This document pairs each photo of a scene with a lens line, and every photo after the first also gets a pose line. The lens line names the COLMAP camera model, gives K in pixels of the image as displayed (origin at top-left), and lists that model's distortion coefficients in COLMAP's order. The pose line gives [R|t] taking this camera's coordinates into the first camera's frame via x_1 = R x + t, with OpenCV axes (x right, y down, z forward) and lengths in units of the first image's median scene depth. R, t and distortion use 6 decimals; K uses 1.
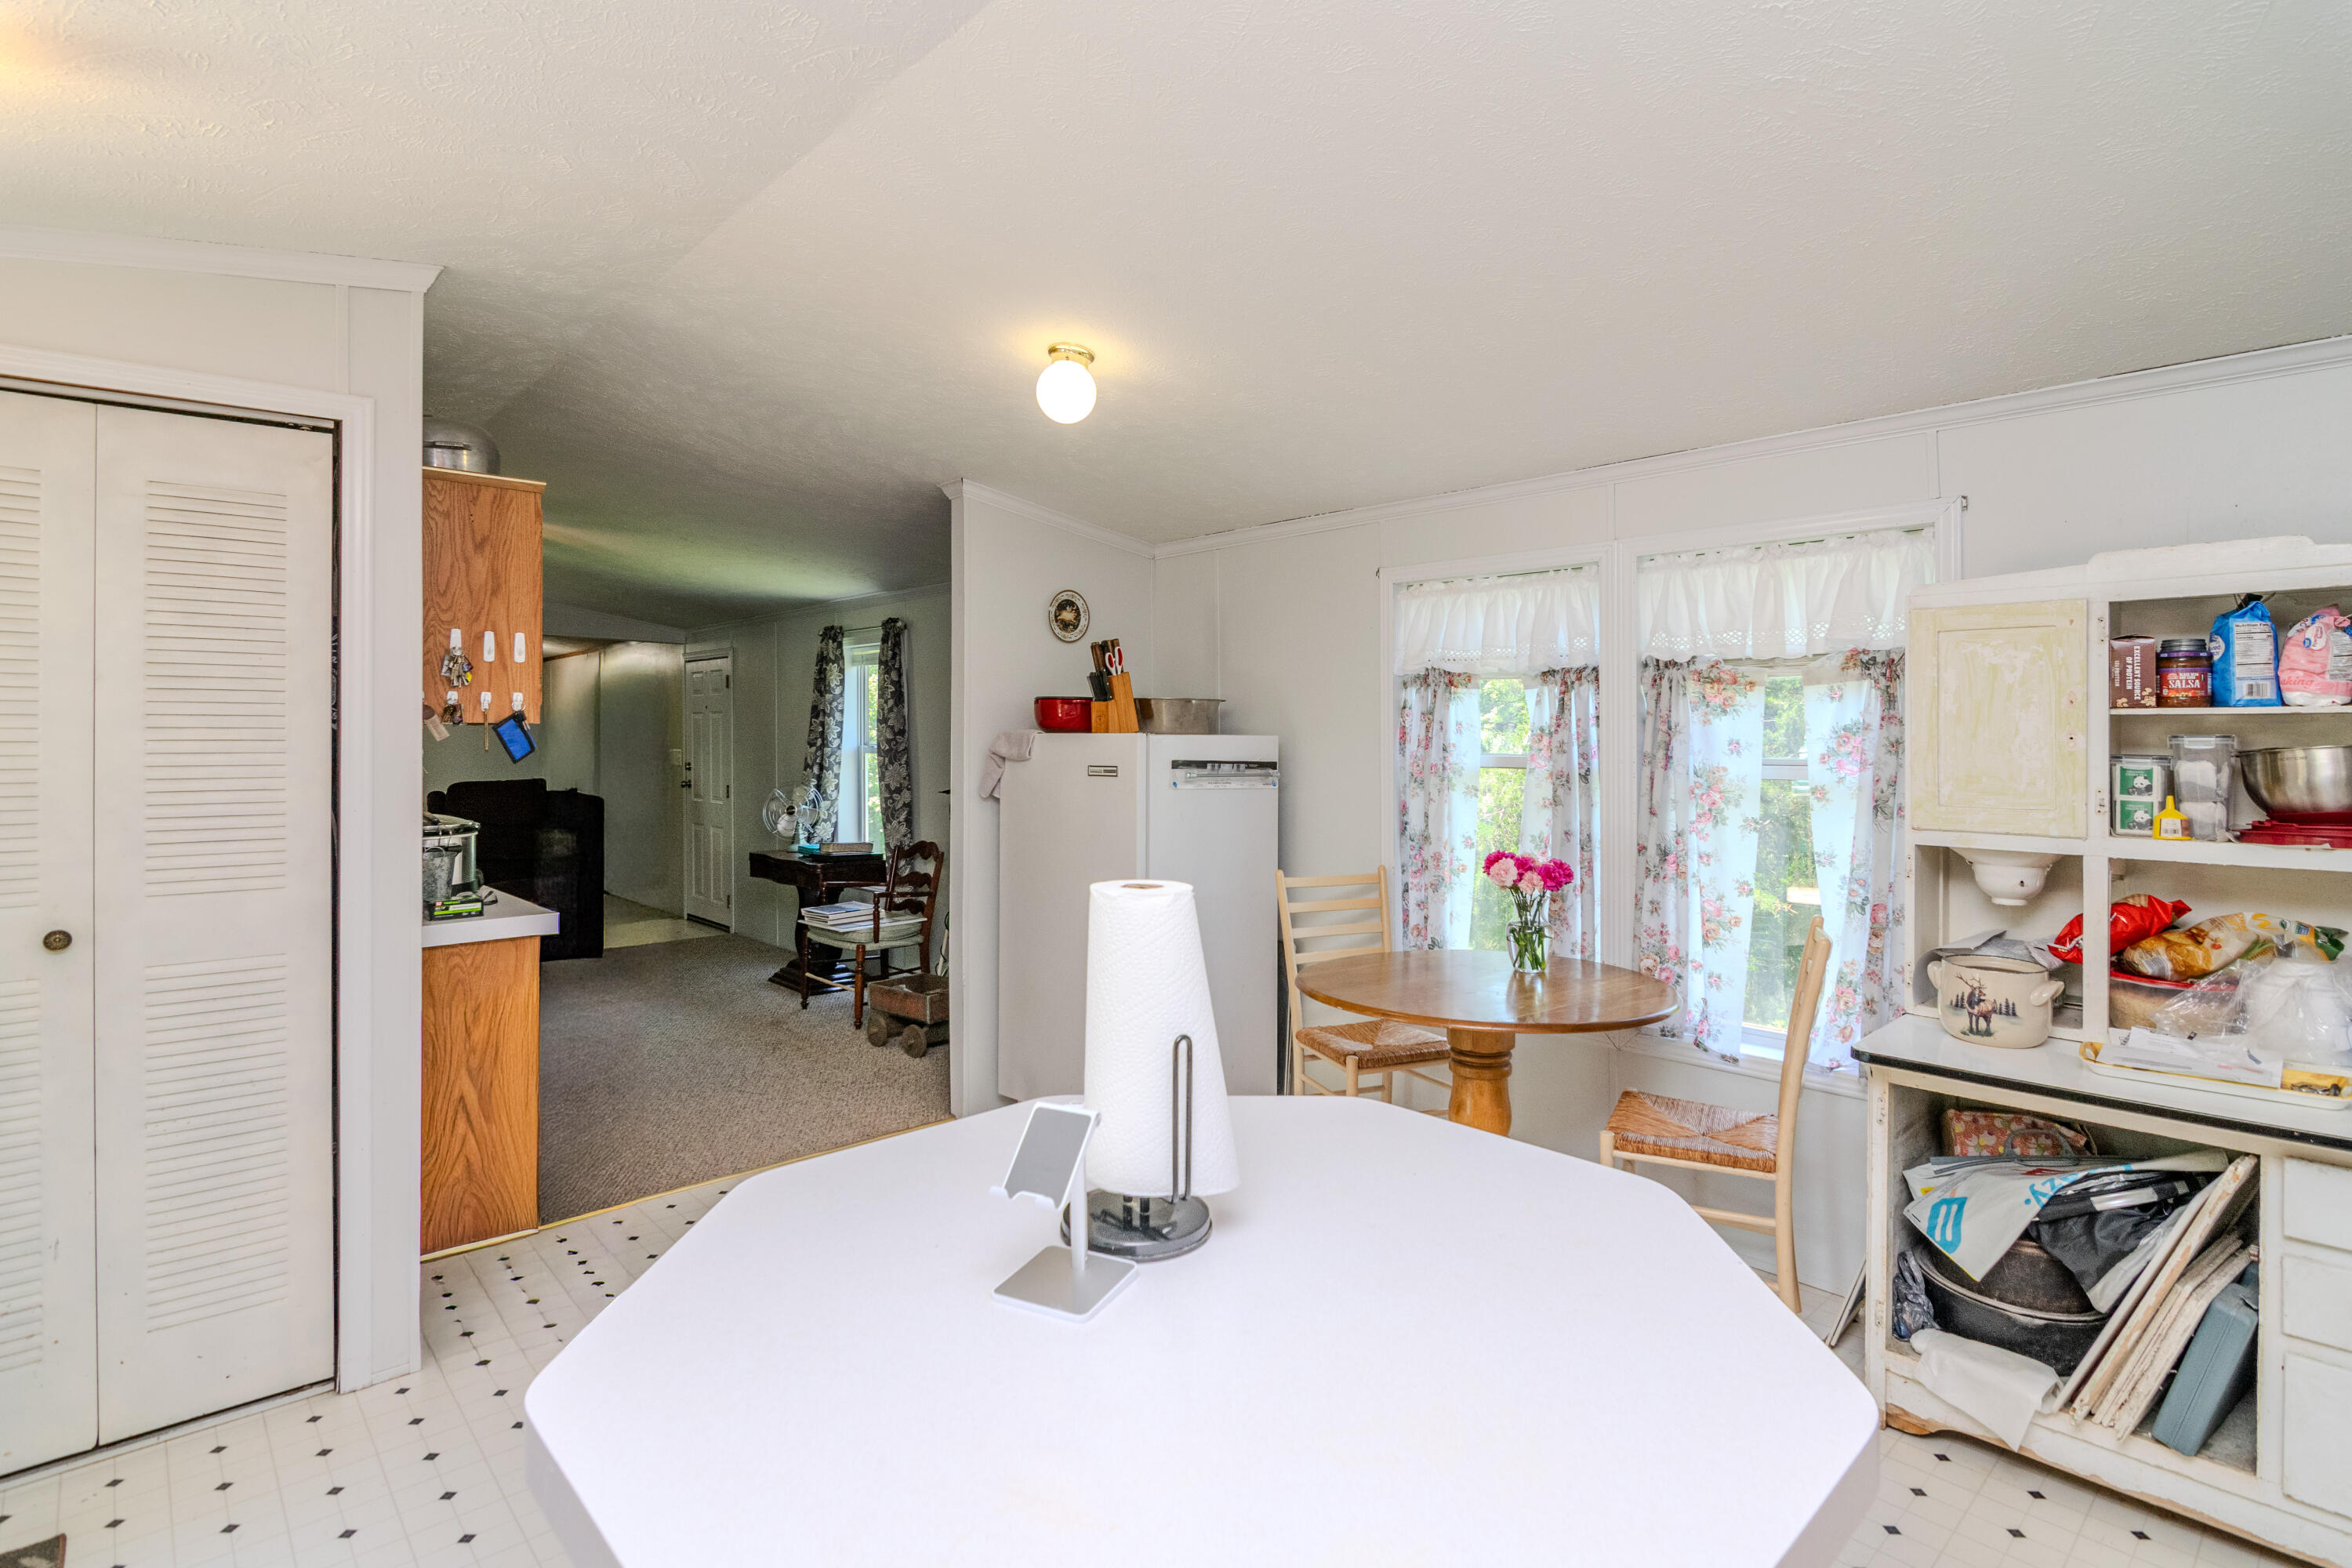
lens RADIAL K [[1131.2, 0, 1163.4], [0, 1131.2, 721.8], [0, 0, 1]] dist [-0.023871, -0.000196]
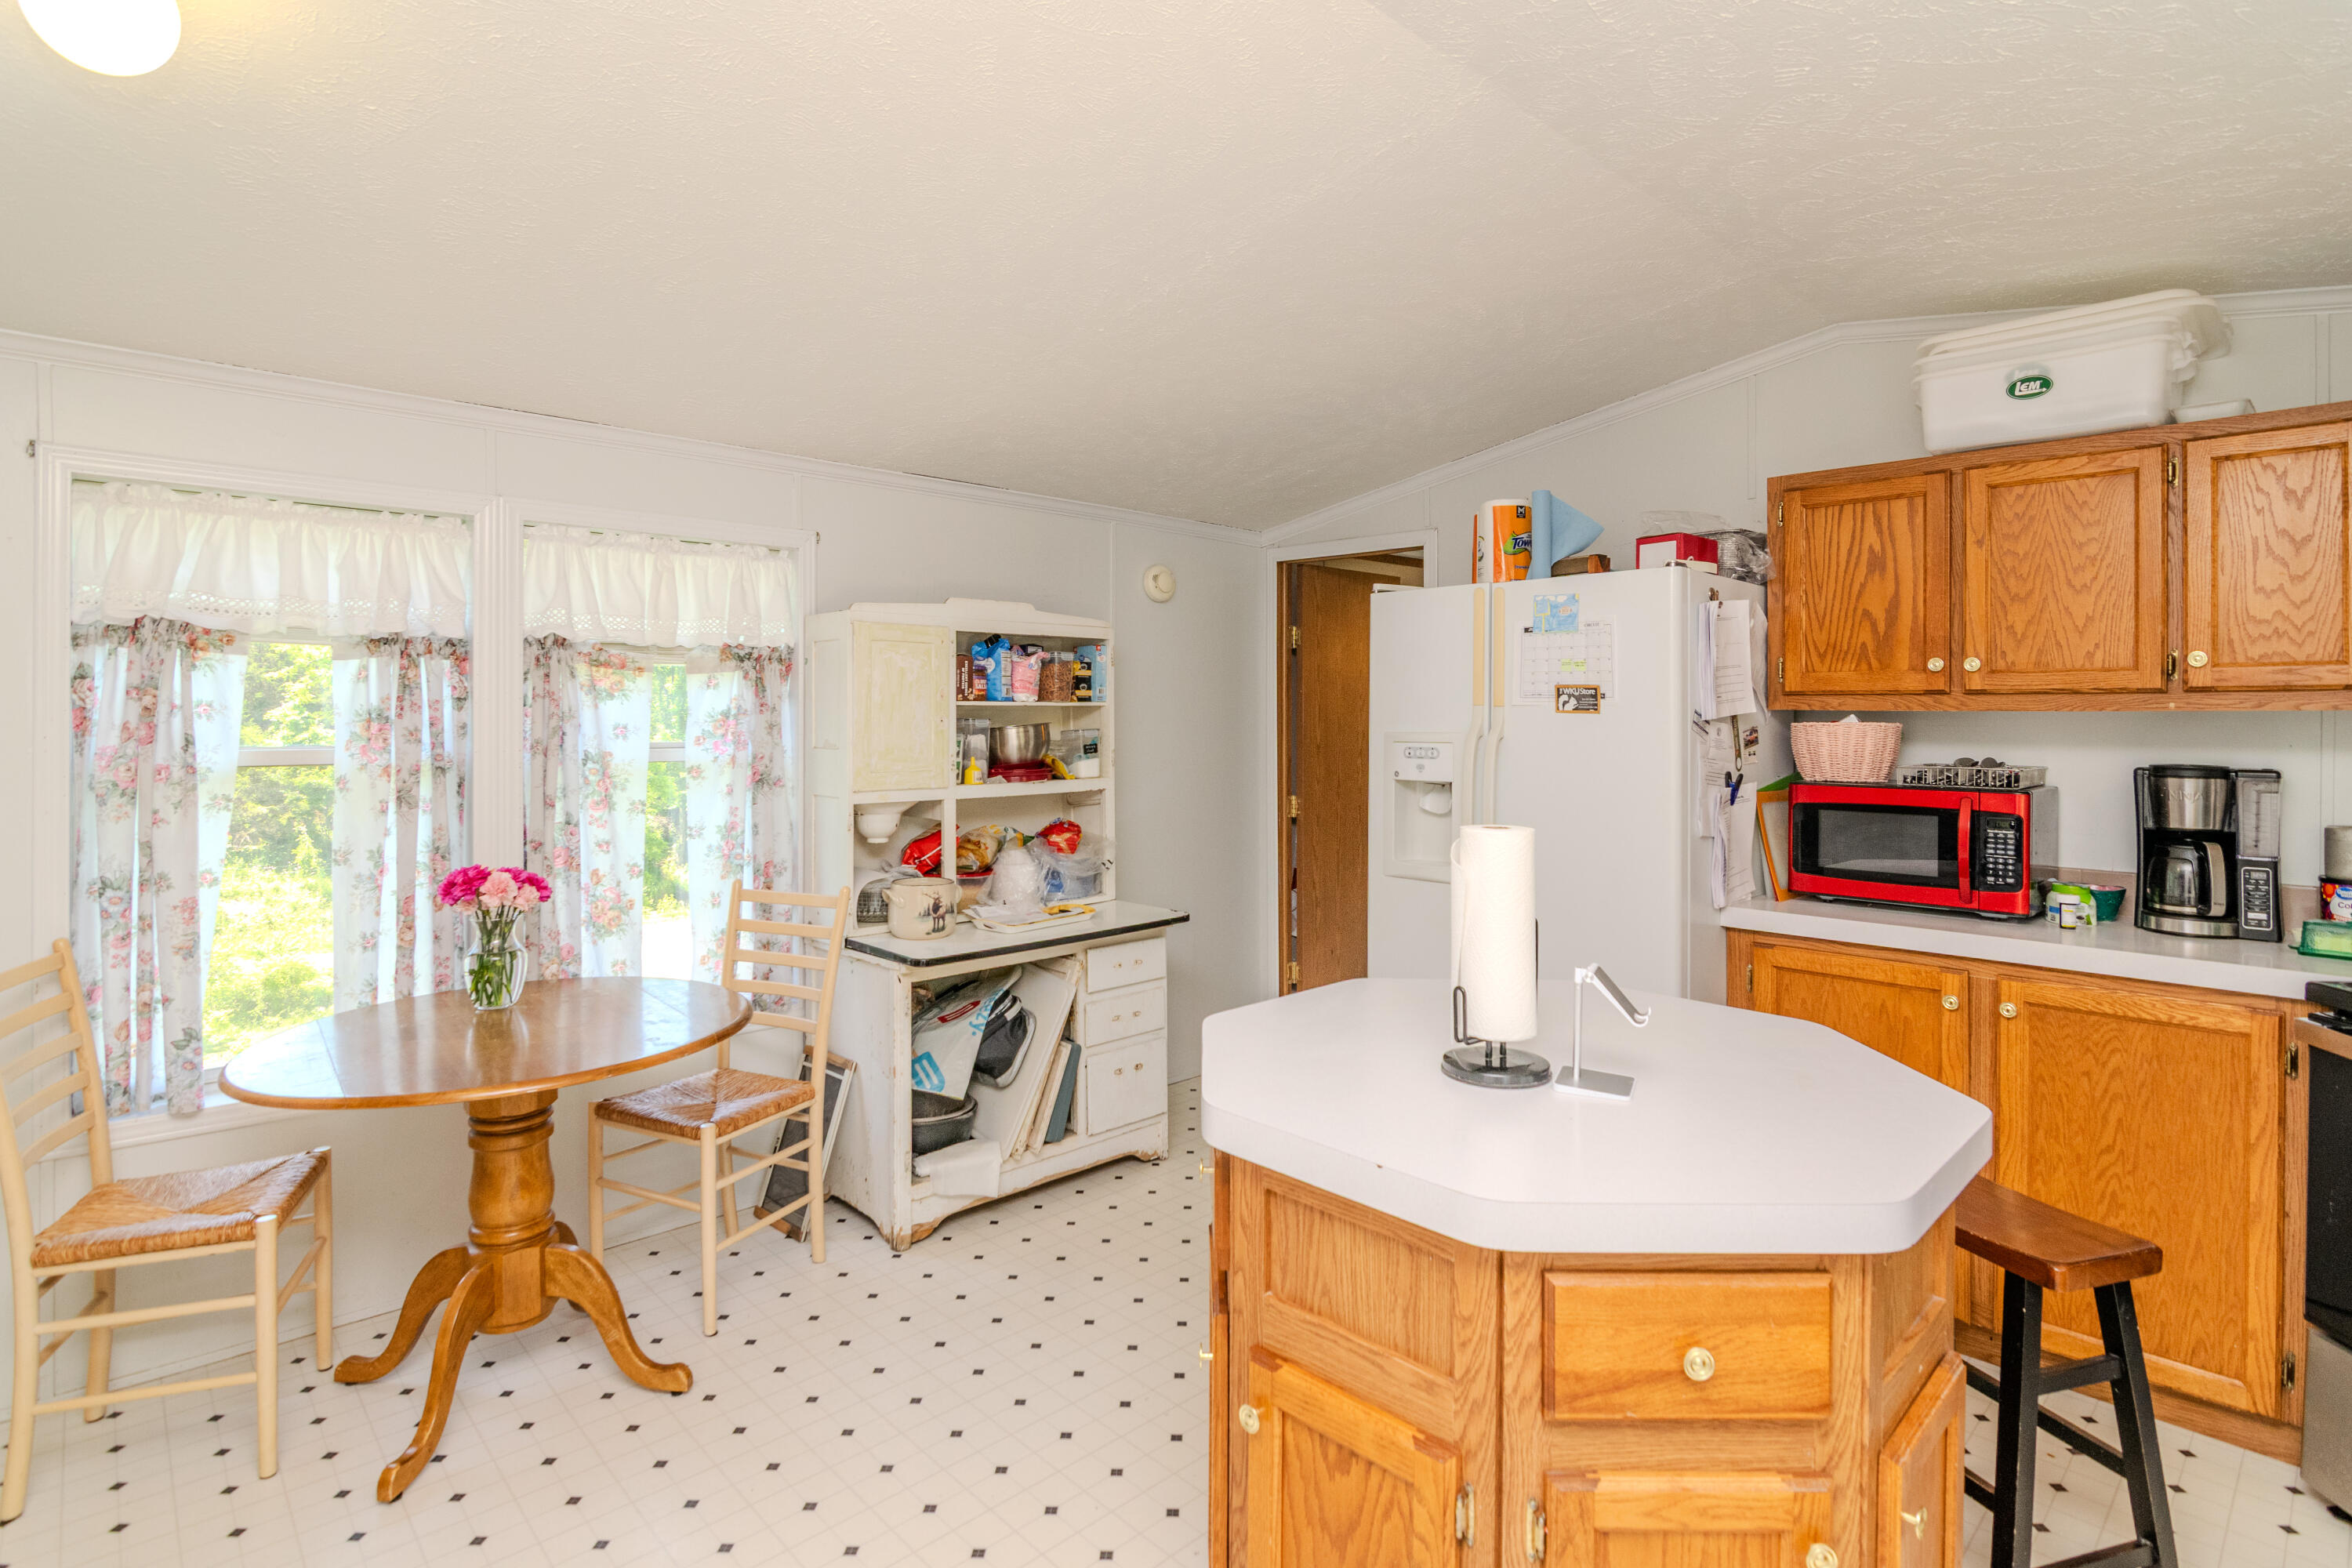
lens RADIAL K [[1131.2, 0, 1163.4], [0, 1131.2, 721.8], [0, 0, 1]] dist [-0.023871, -0.000196]
pose [[-0.015376, 0.000681, 0.999882, -0.529493], [-0.005982, 0.999982, -0.000773, 0.012239], [-0.999864, -0.005993, -0.015372, 0.563206]]
